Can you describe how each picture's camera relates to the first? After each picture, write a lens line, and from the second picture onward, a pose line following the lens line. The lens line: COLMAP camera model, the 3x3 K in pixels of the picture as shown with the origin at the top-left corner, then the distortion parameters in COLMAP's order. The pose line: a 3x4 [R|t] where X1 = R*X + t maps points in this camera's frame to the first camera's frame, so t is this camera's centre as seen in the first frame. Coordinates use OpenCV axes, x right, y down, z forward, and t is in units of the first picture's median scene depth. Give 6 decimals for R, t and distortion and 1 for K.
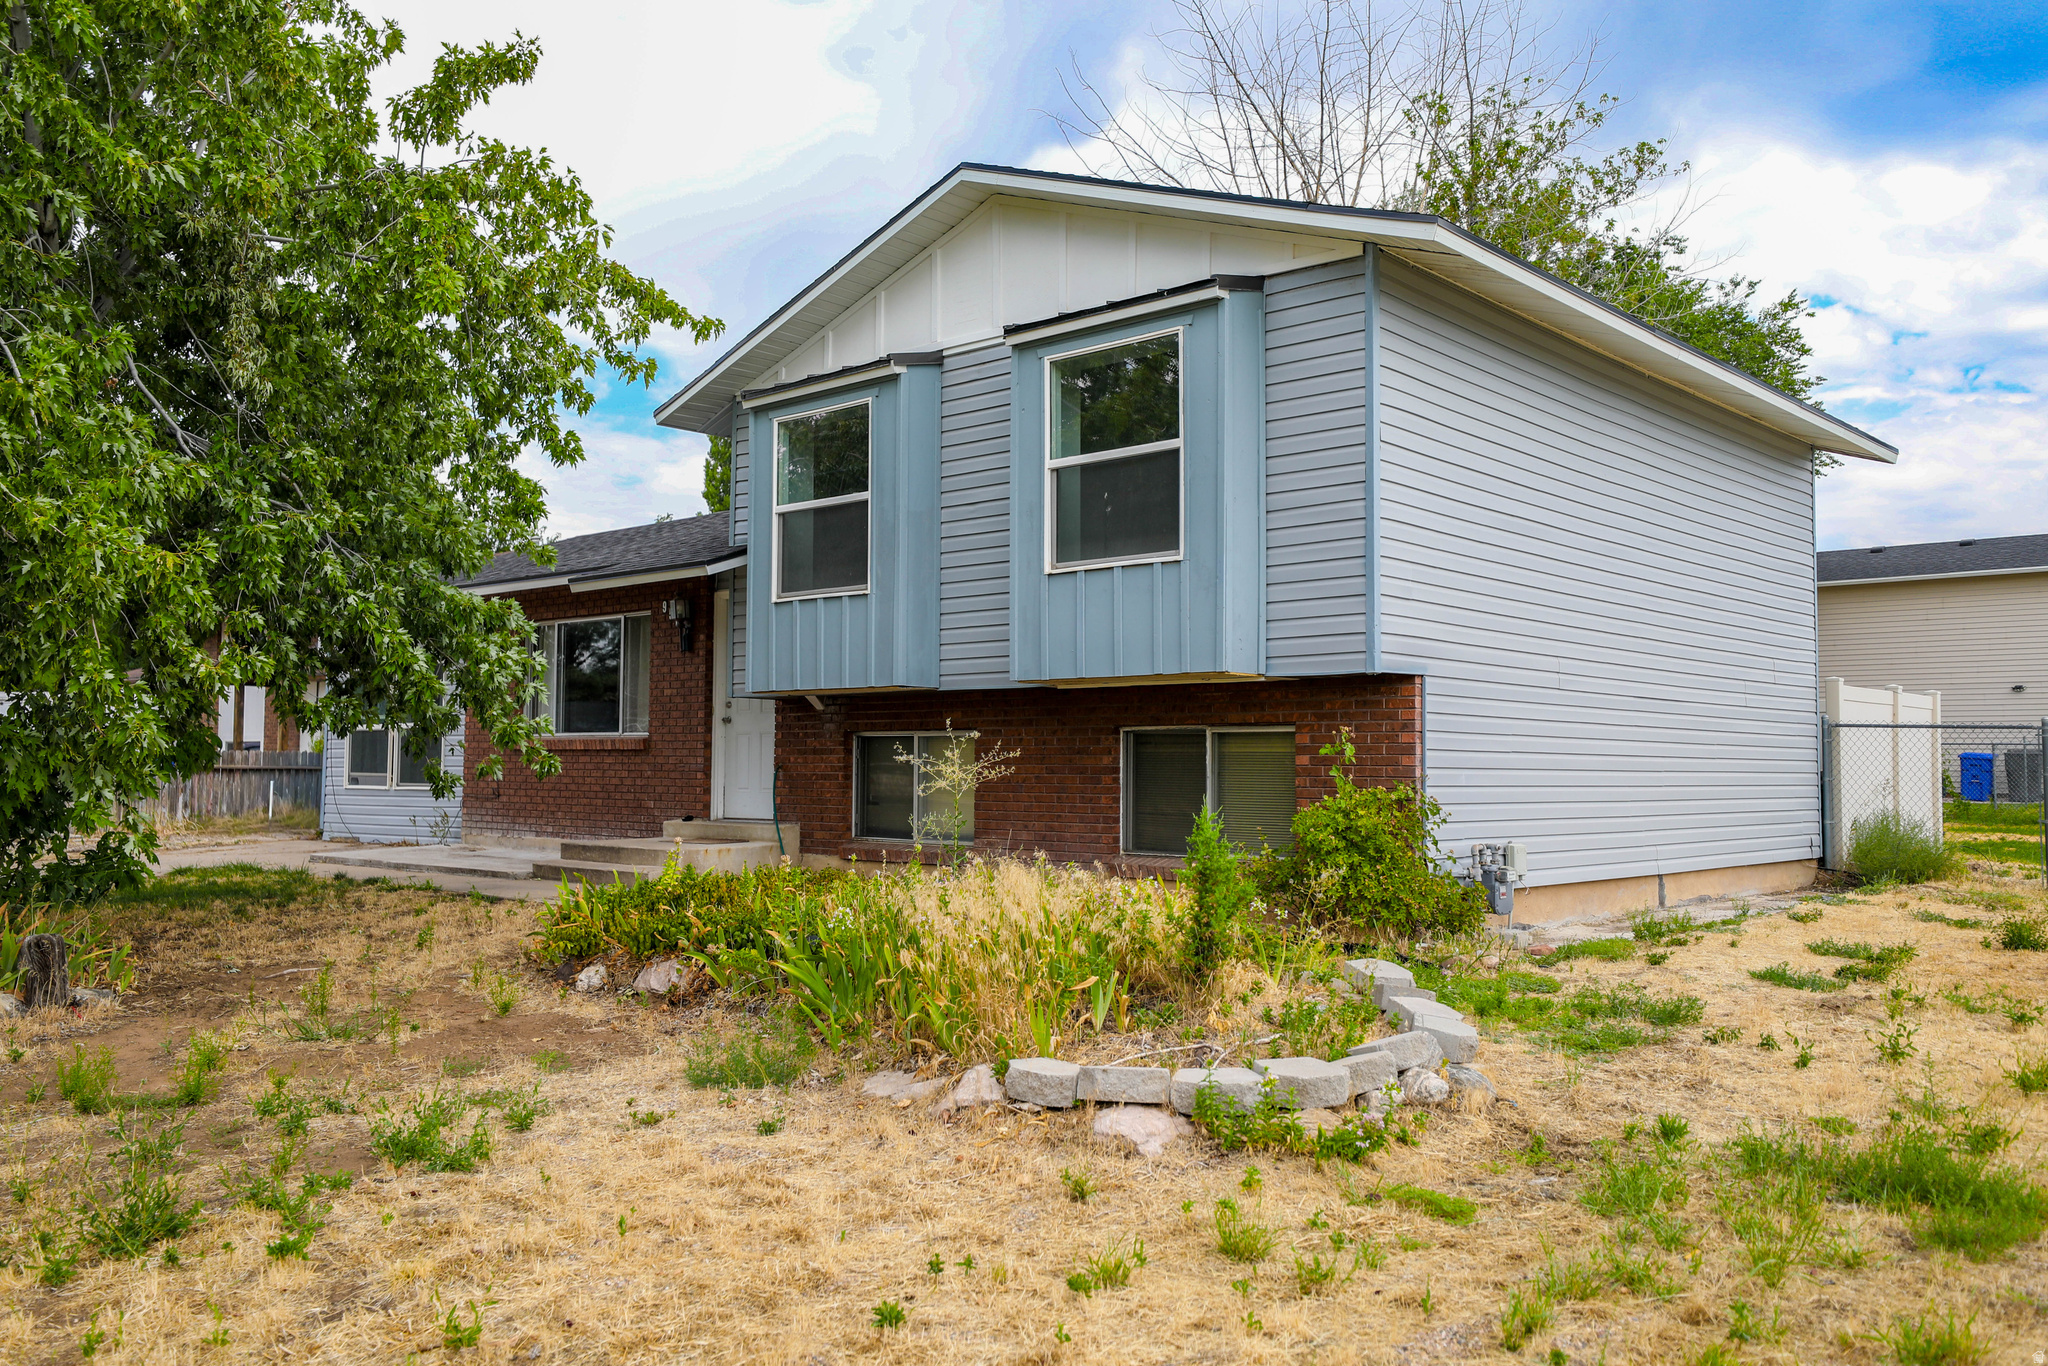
lens RADIAL K [[1649.8, 0, 1023.9], [0, 1649.8, 681.5], [0, 0, 1]] dist [0.013756, 0.007733]
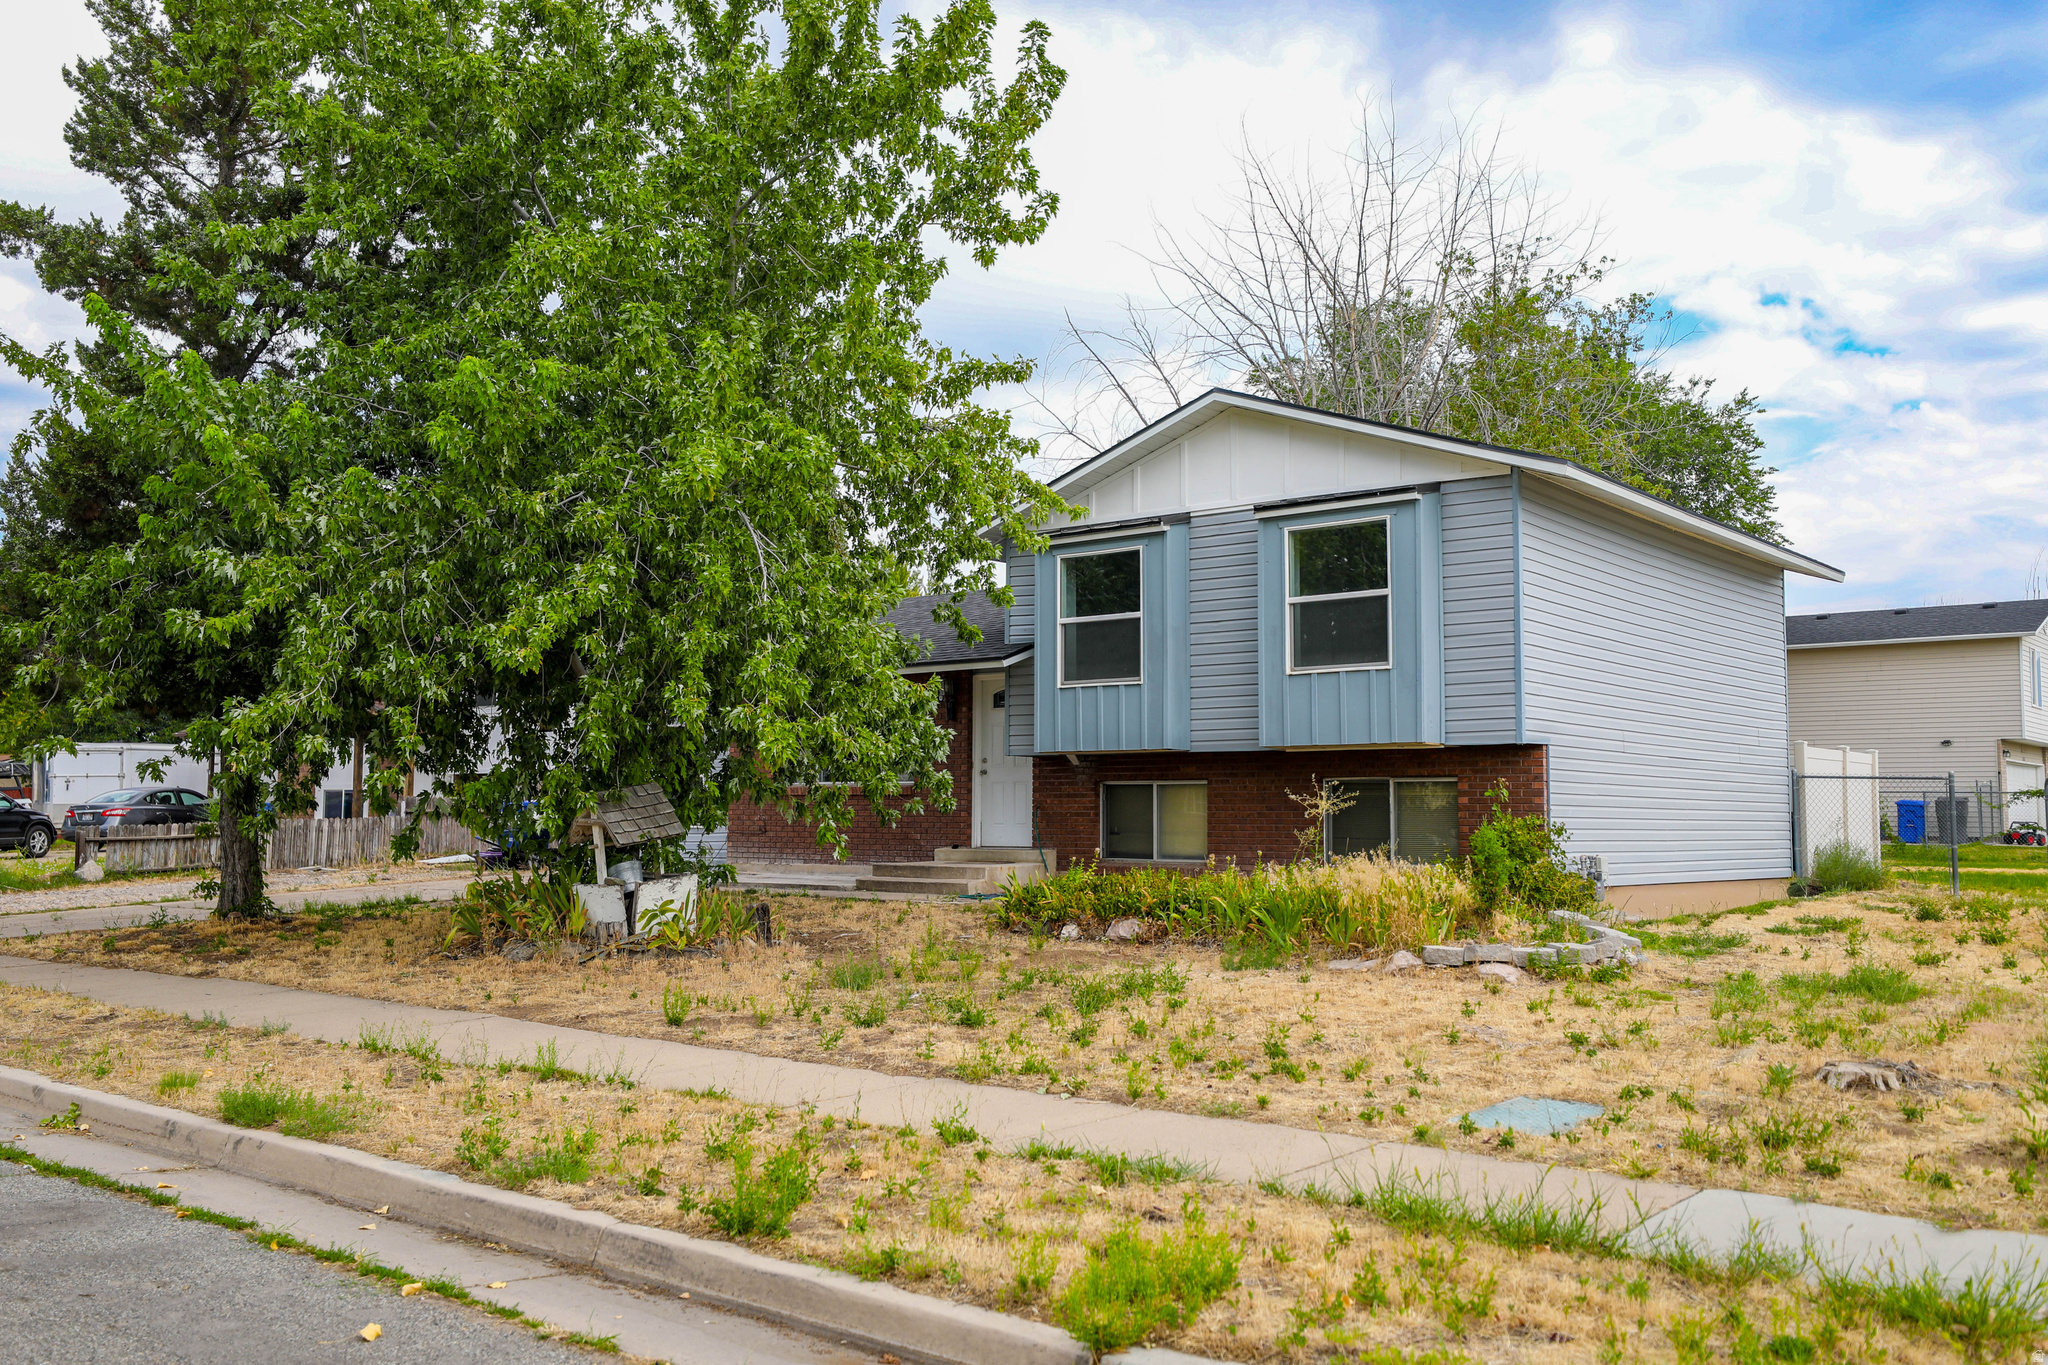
lens RADIAL K [[1745.0, 0, 1023.8], [0, 1745.0, 684.3], [0, 0, 1]] dist [0.011728, 0.005939]
pose [[0.998745, 0.003286, 0.049969, -0.280882], [-0.002053, 0.999693, -0.024701, -0.016009], [-0.050034, 0.024568, 0.998445, -0.514500]]
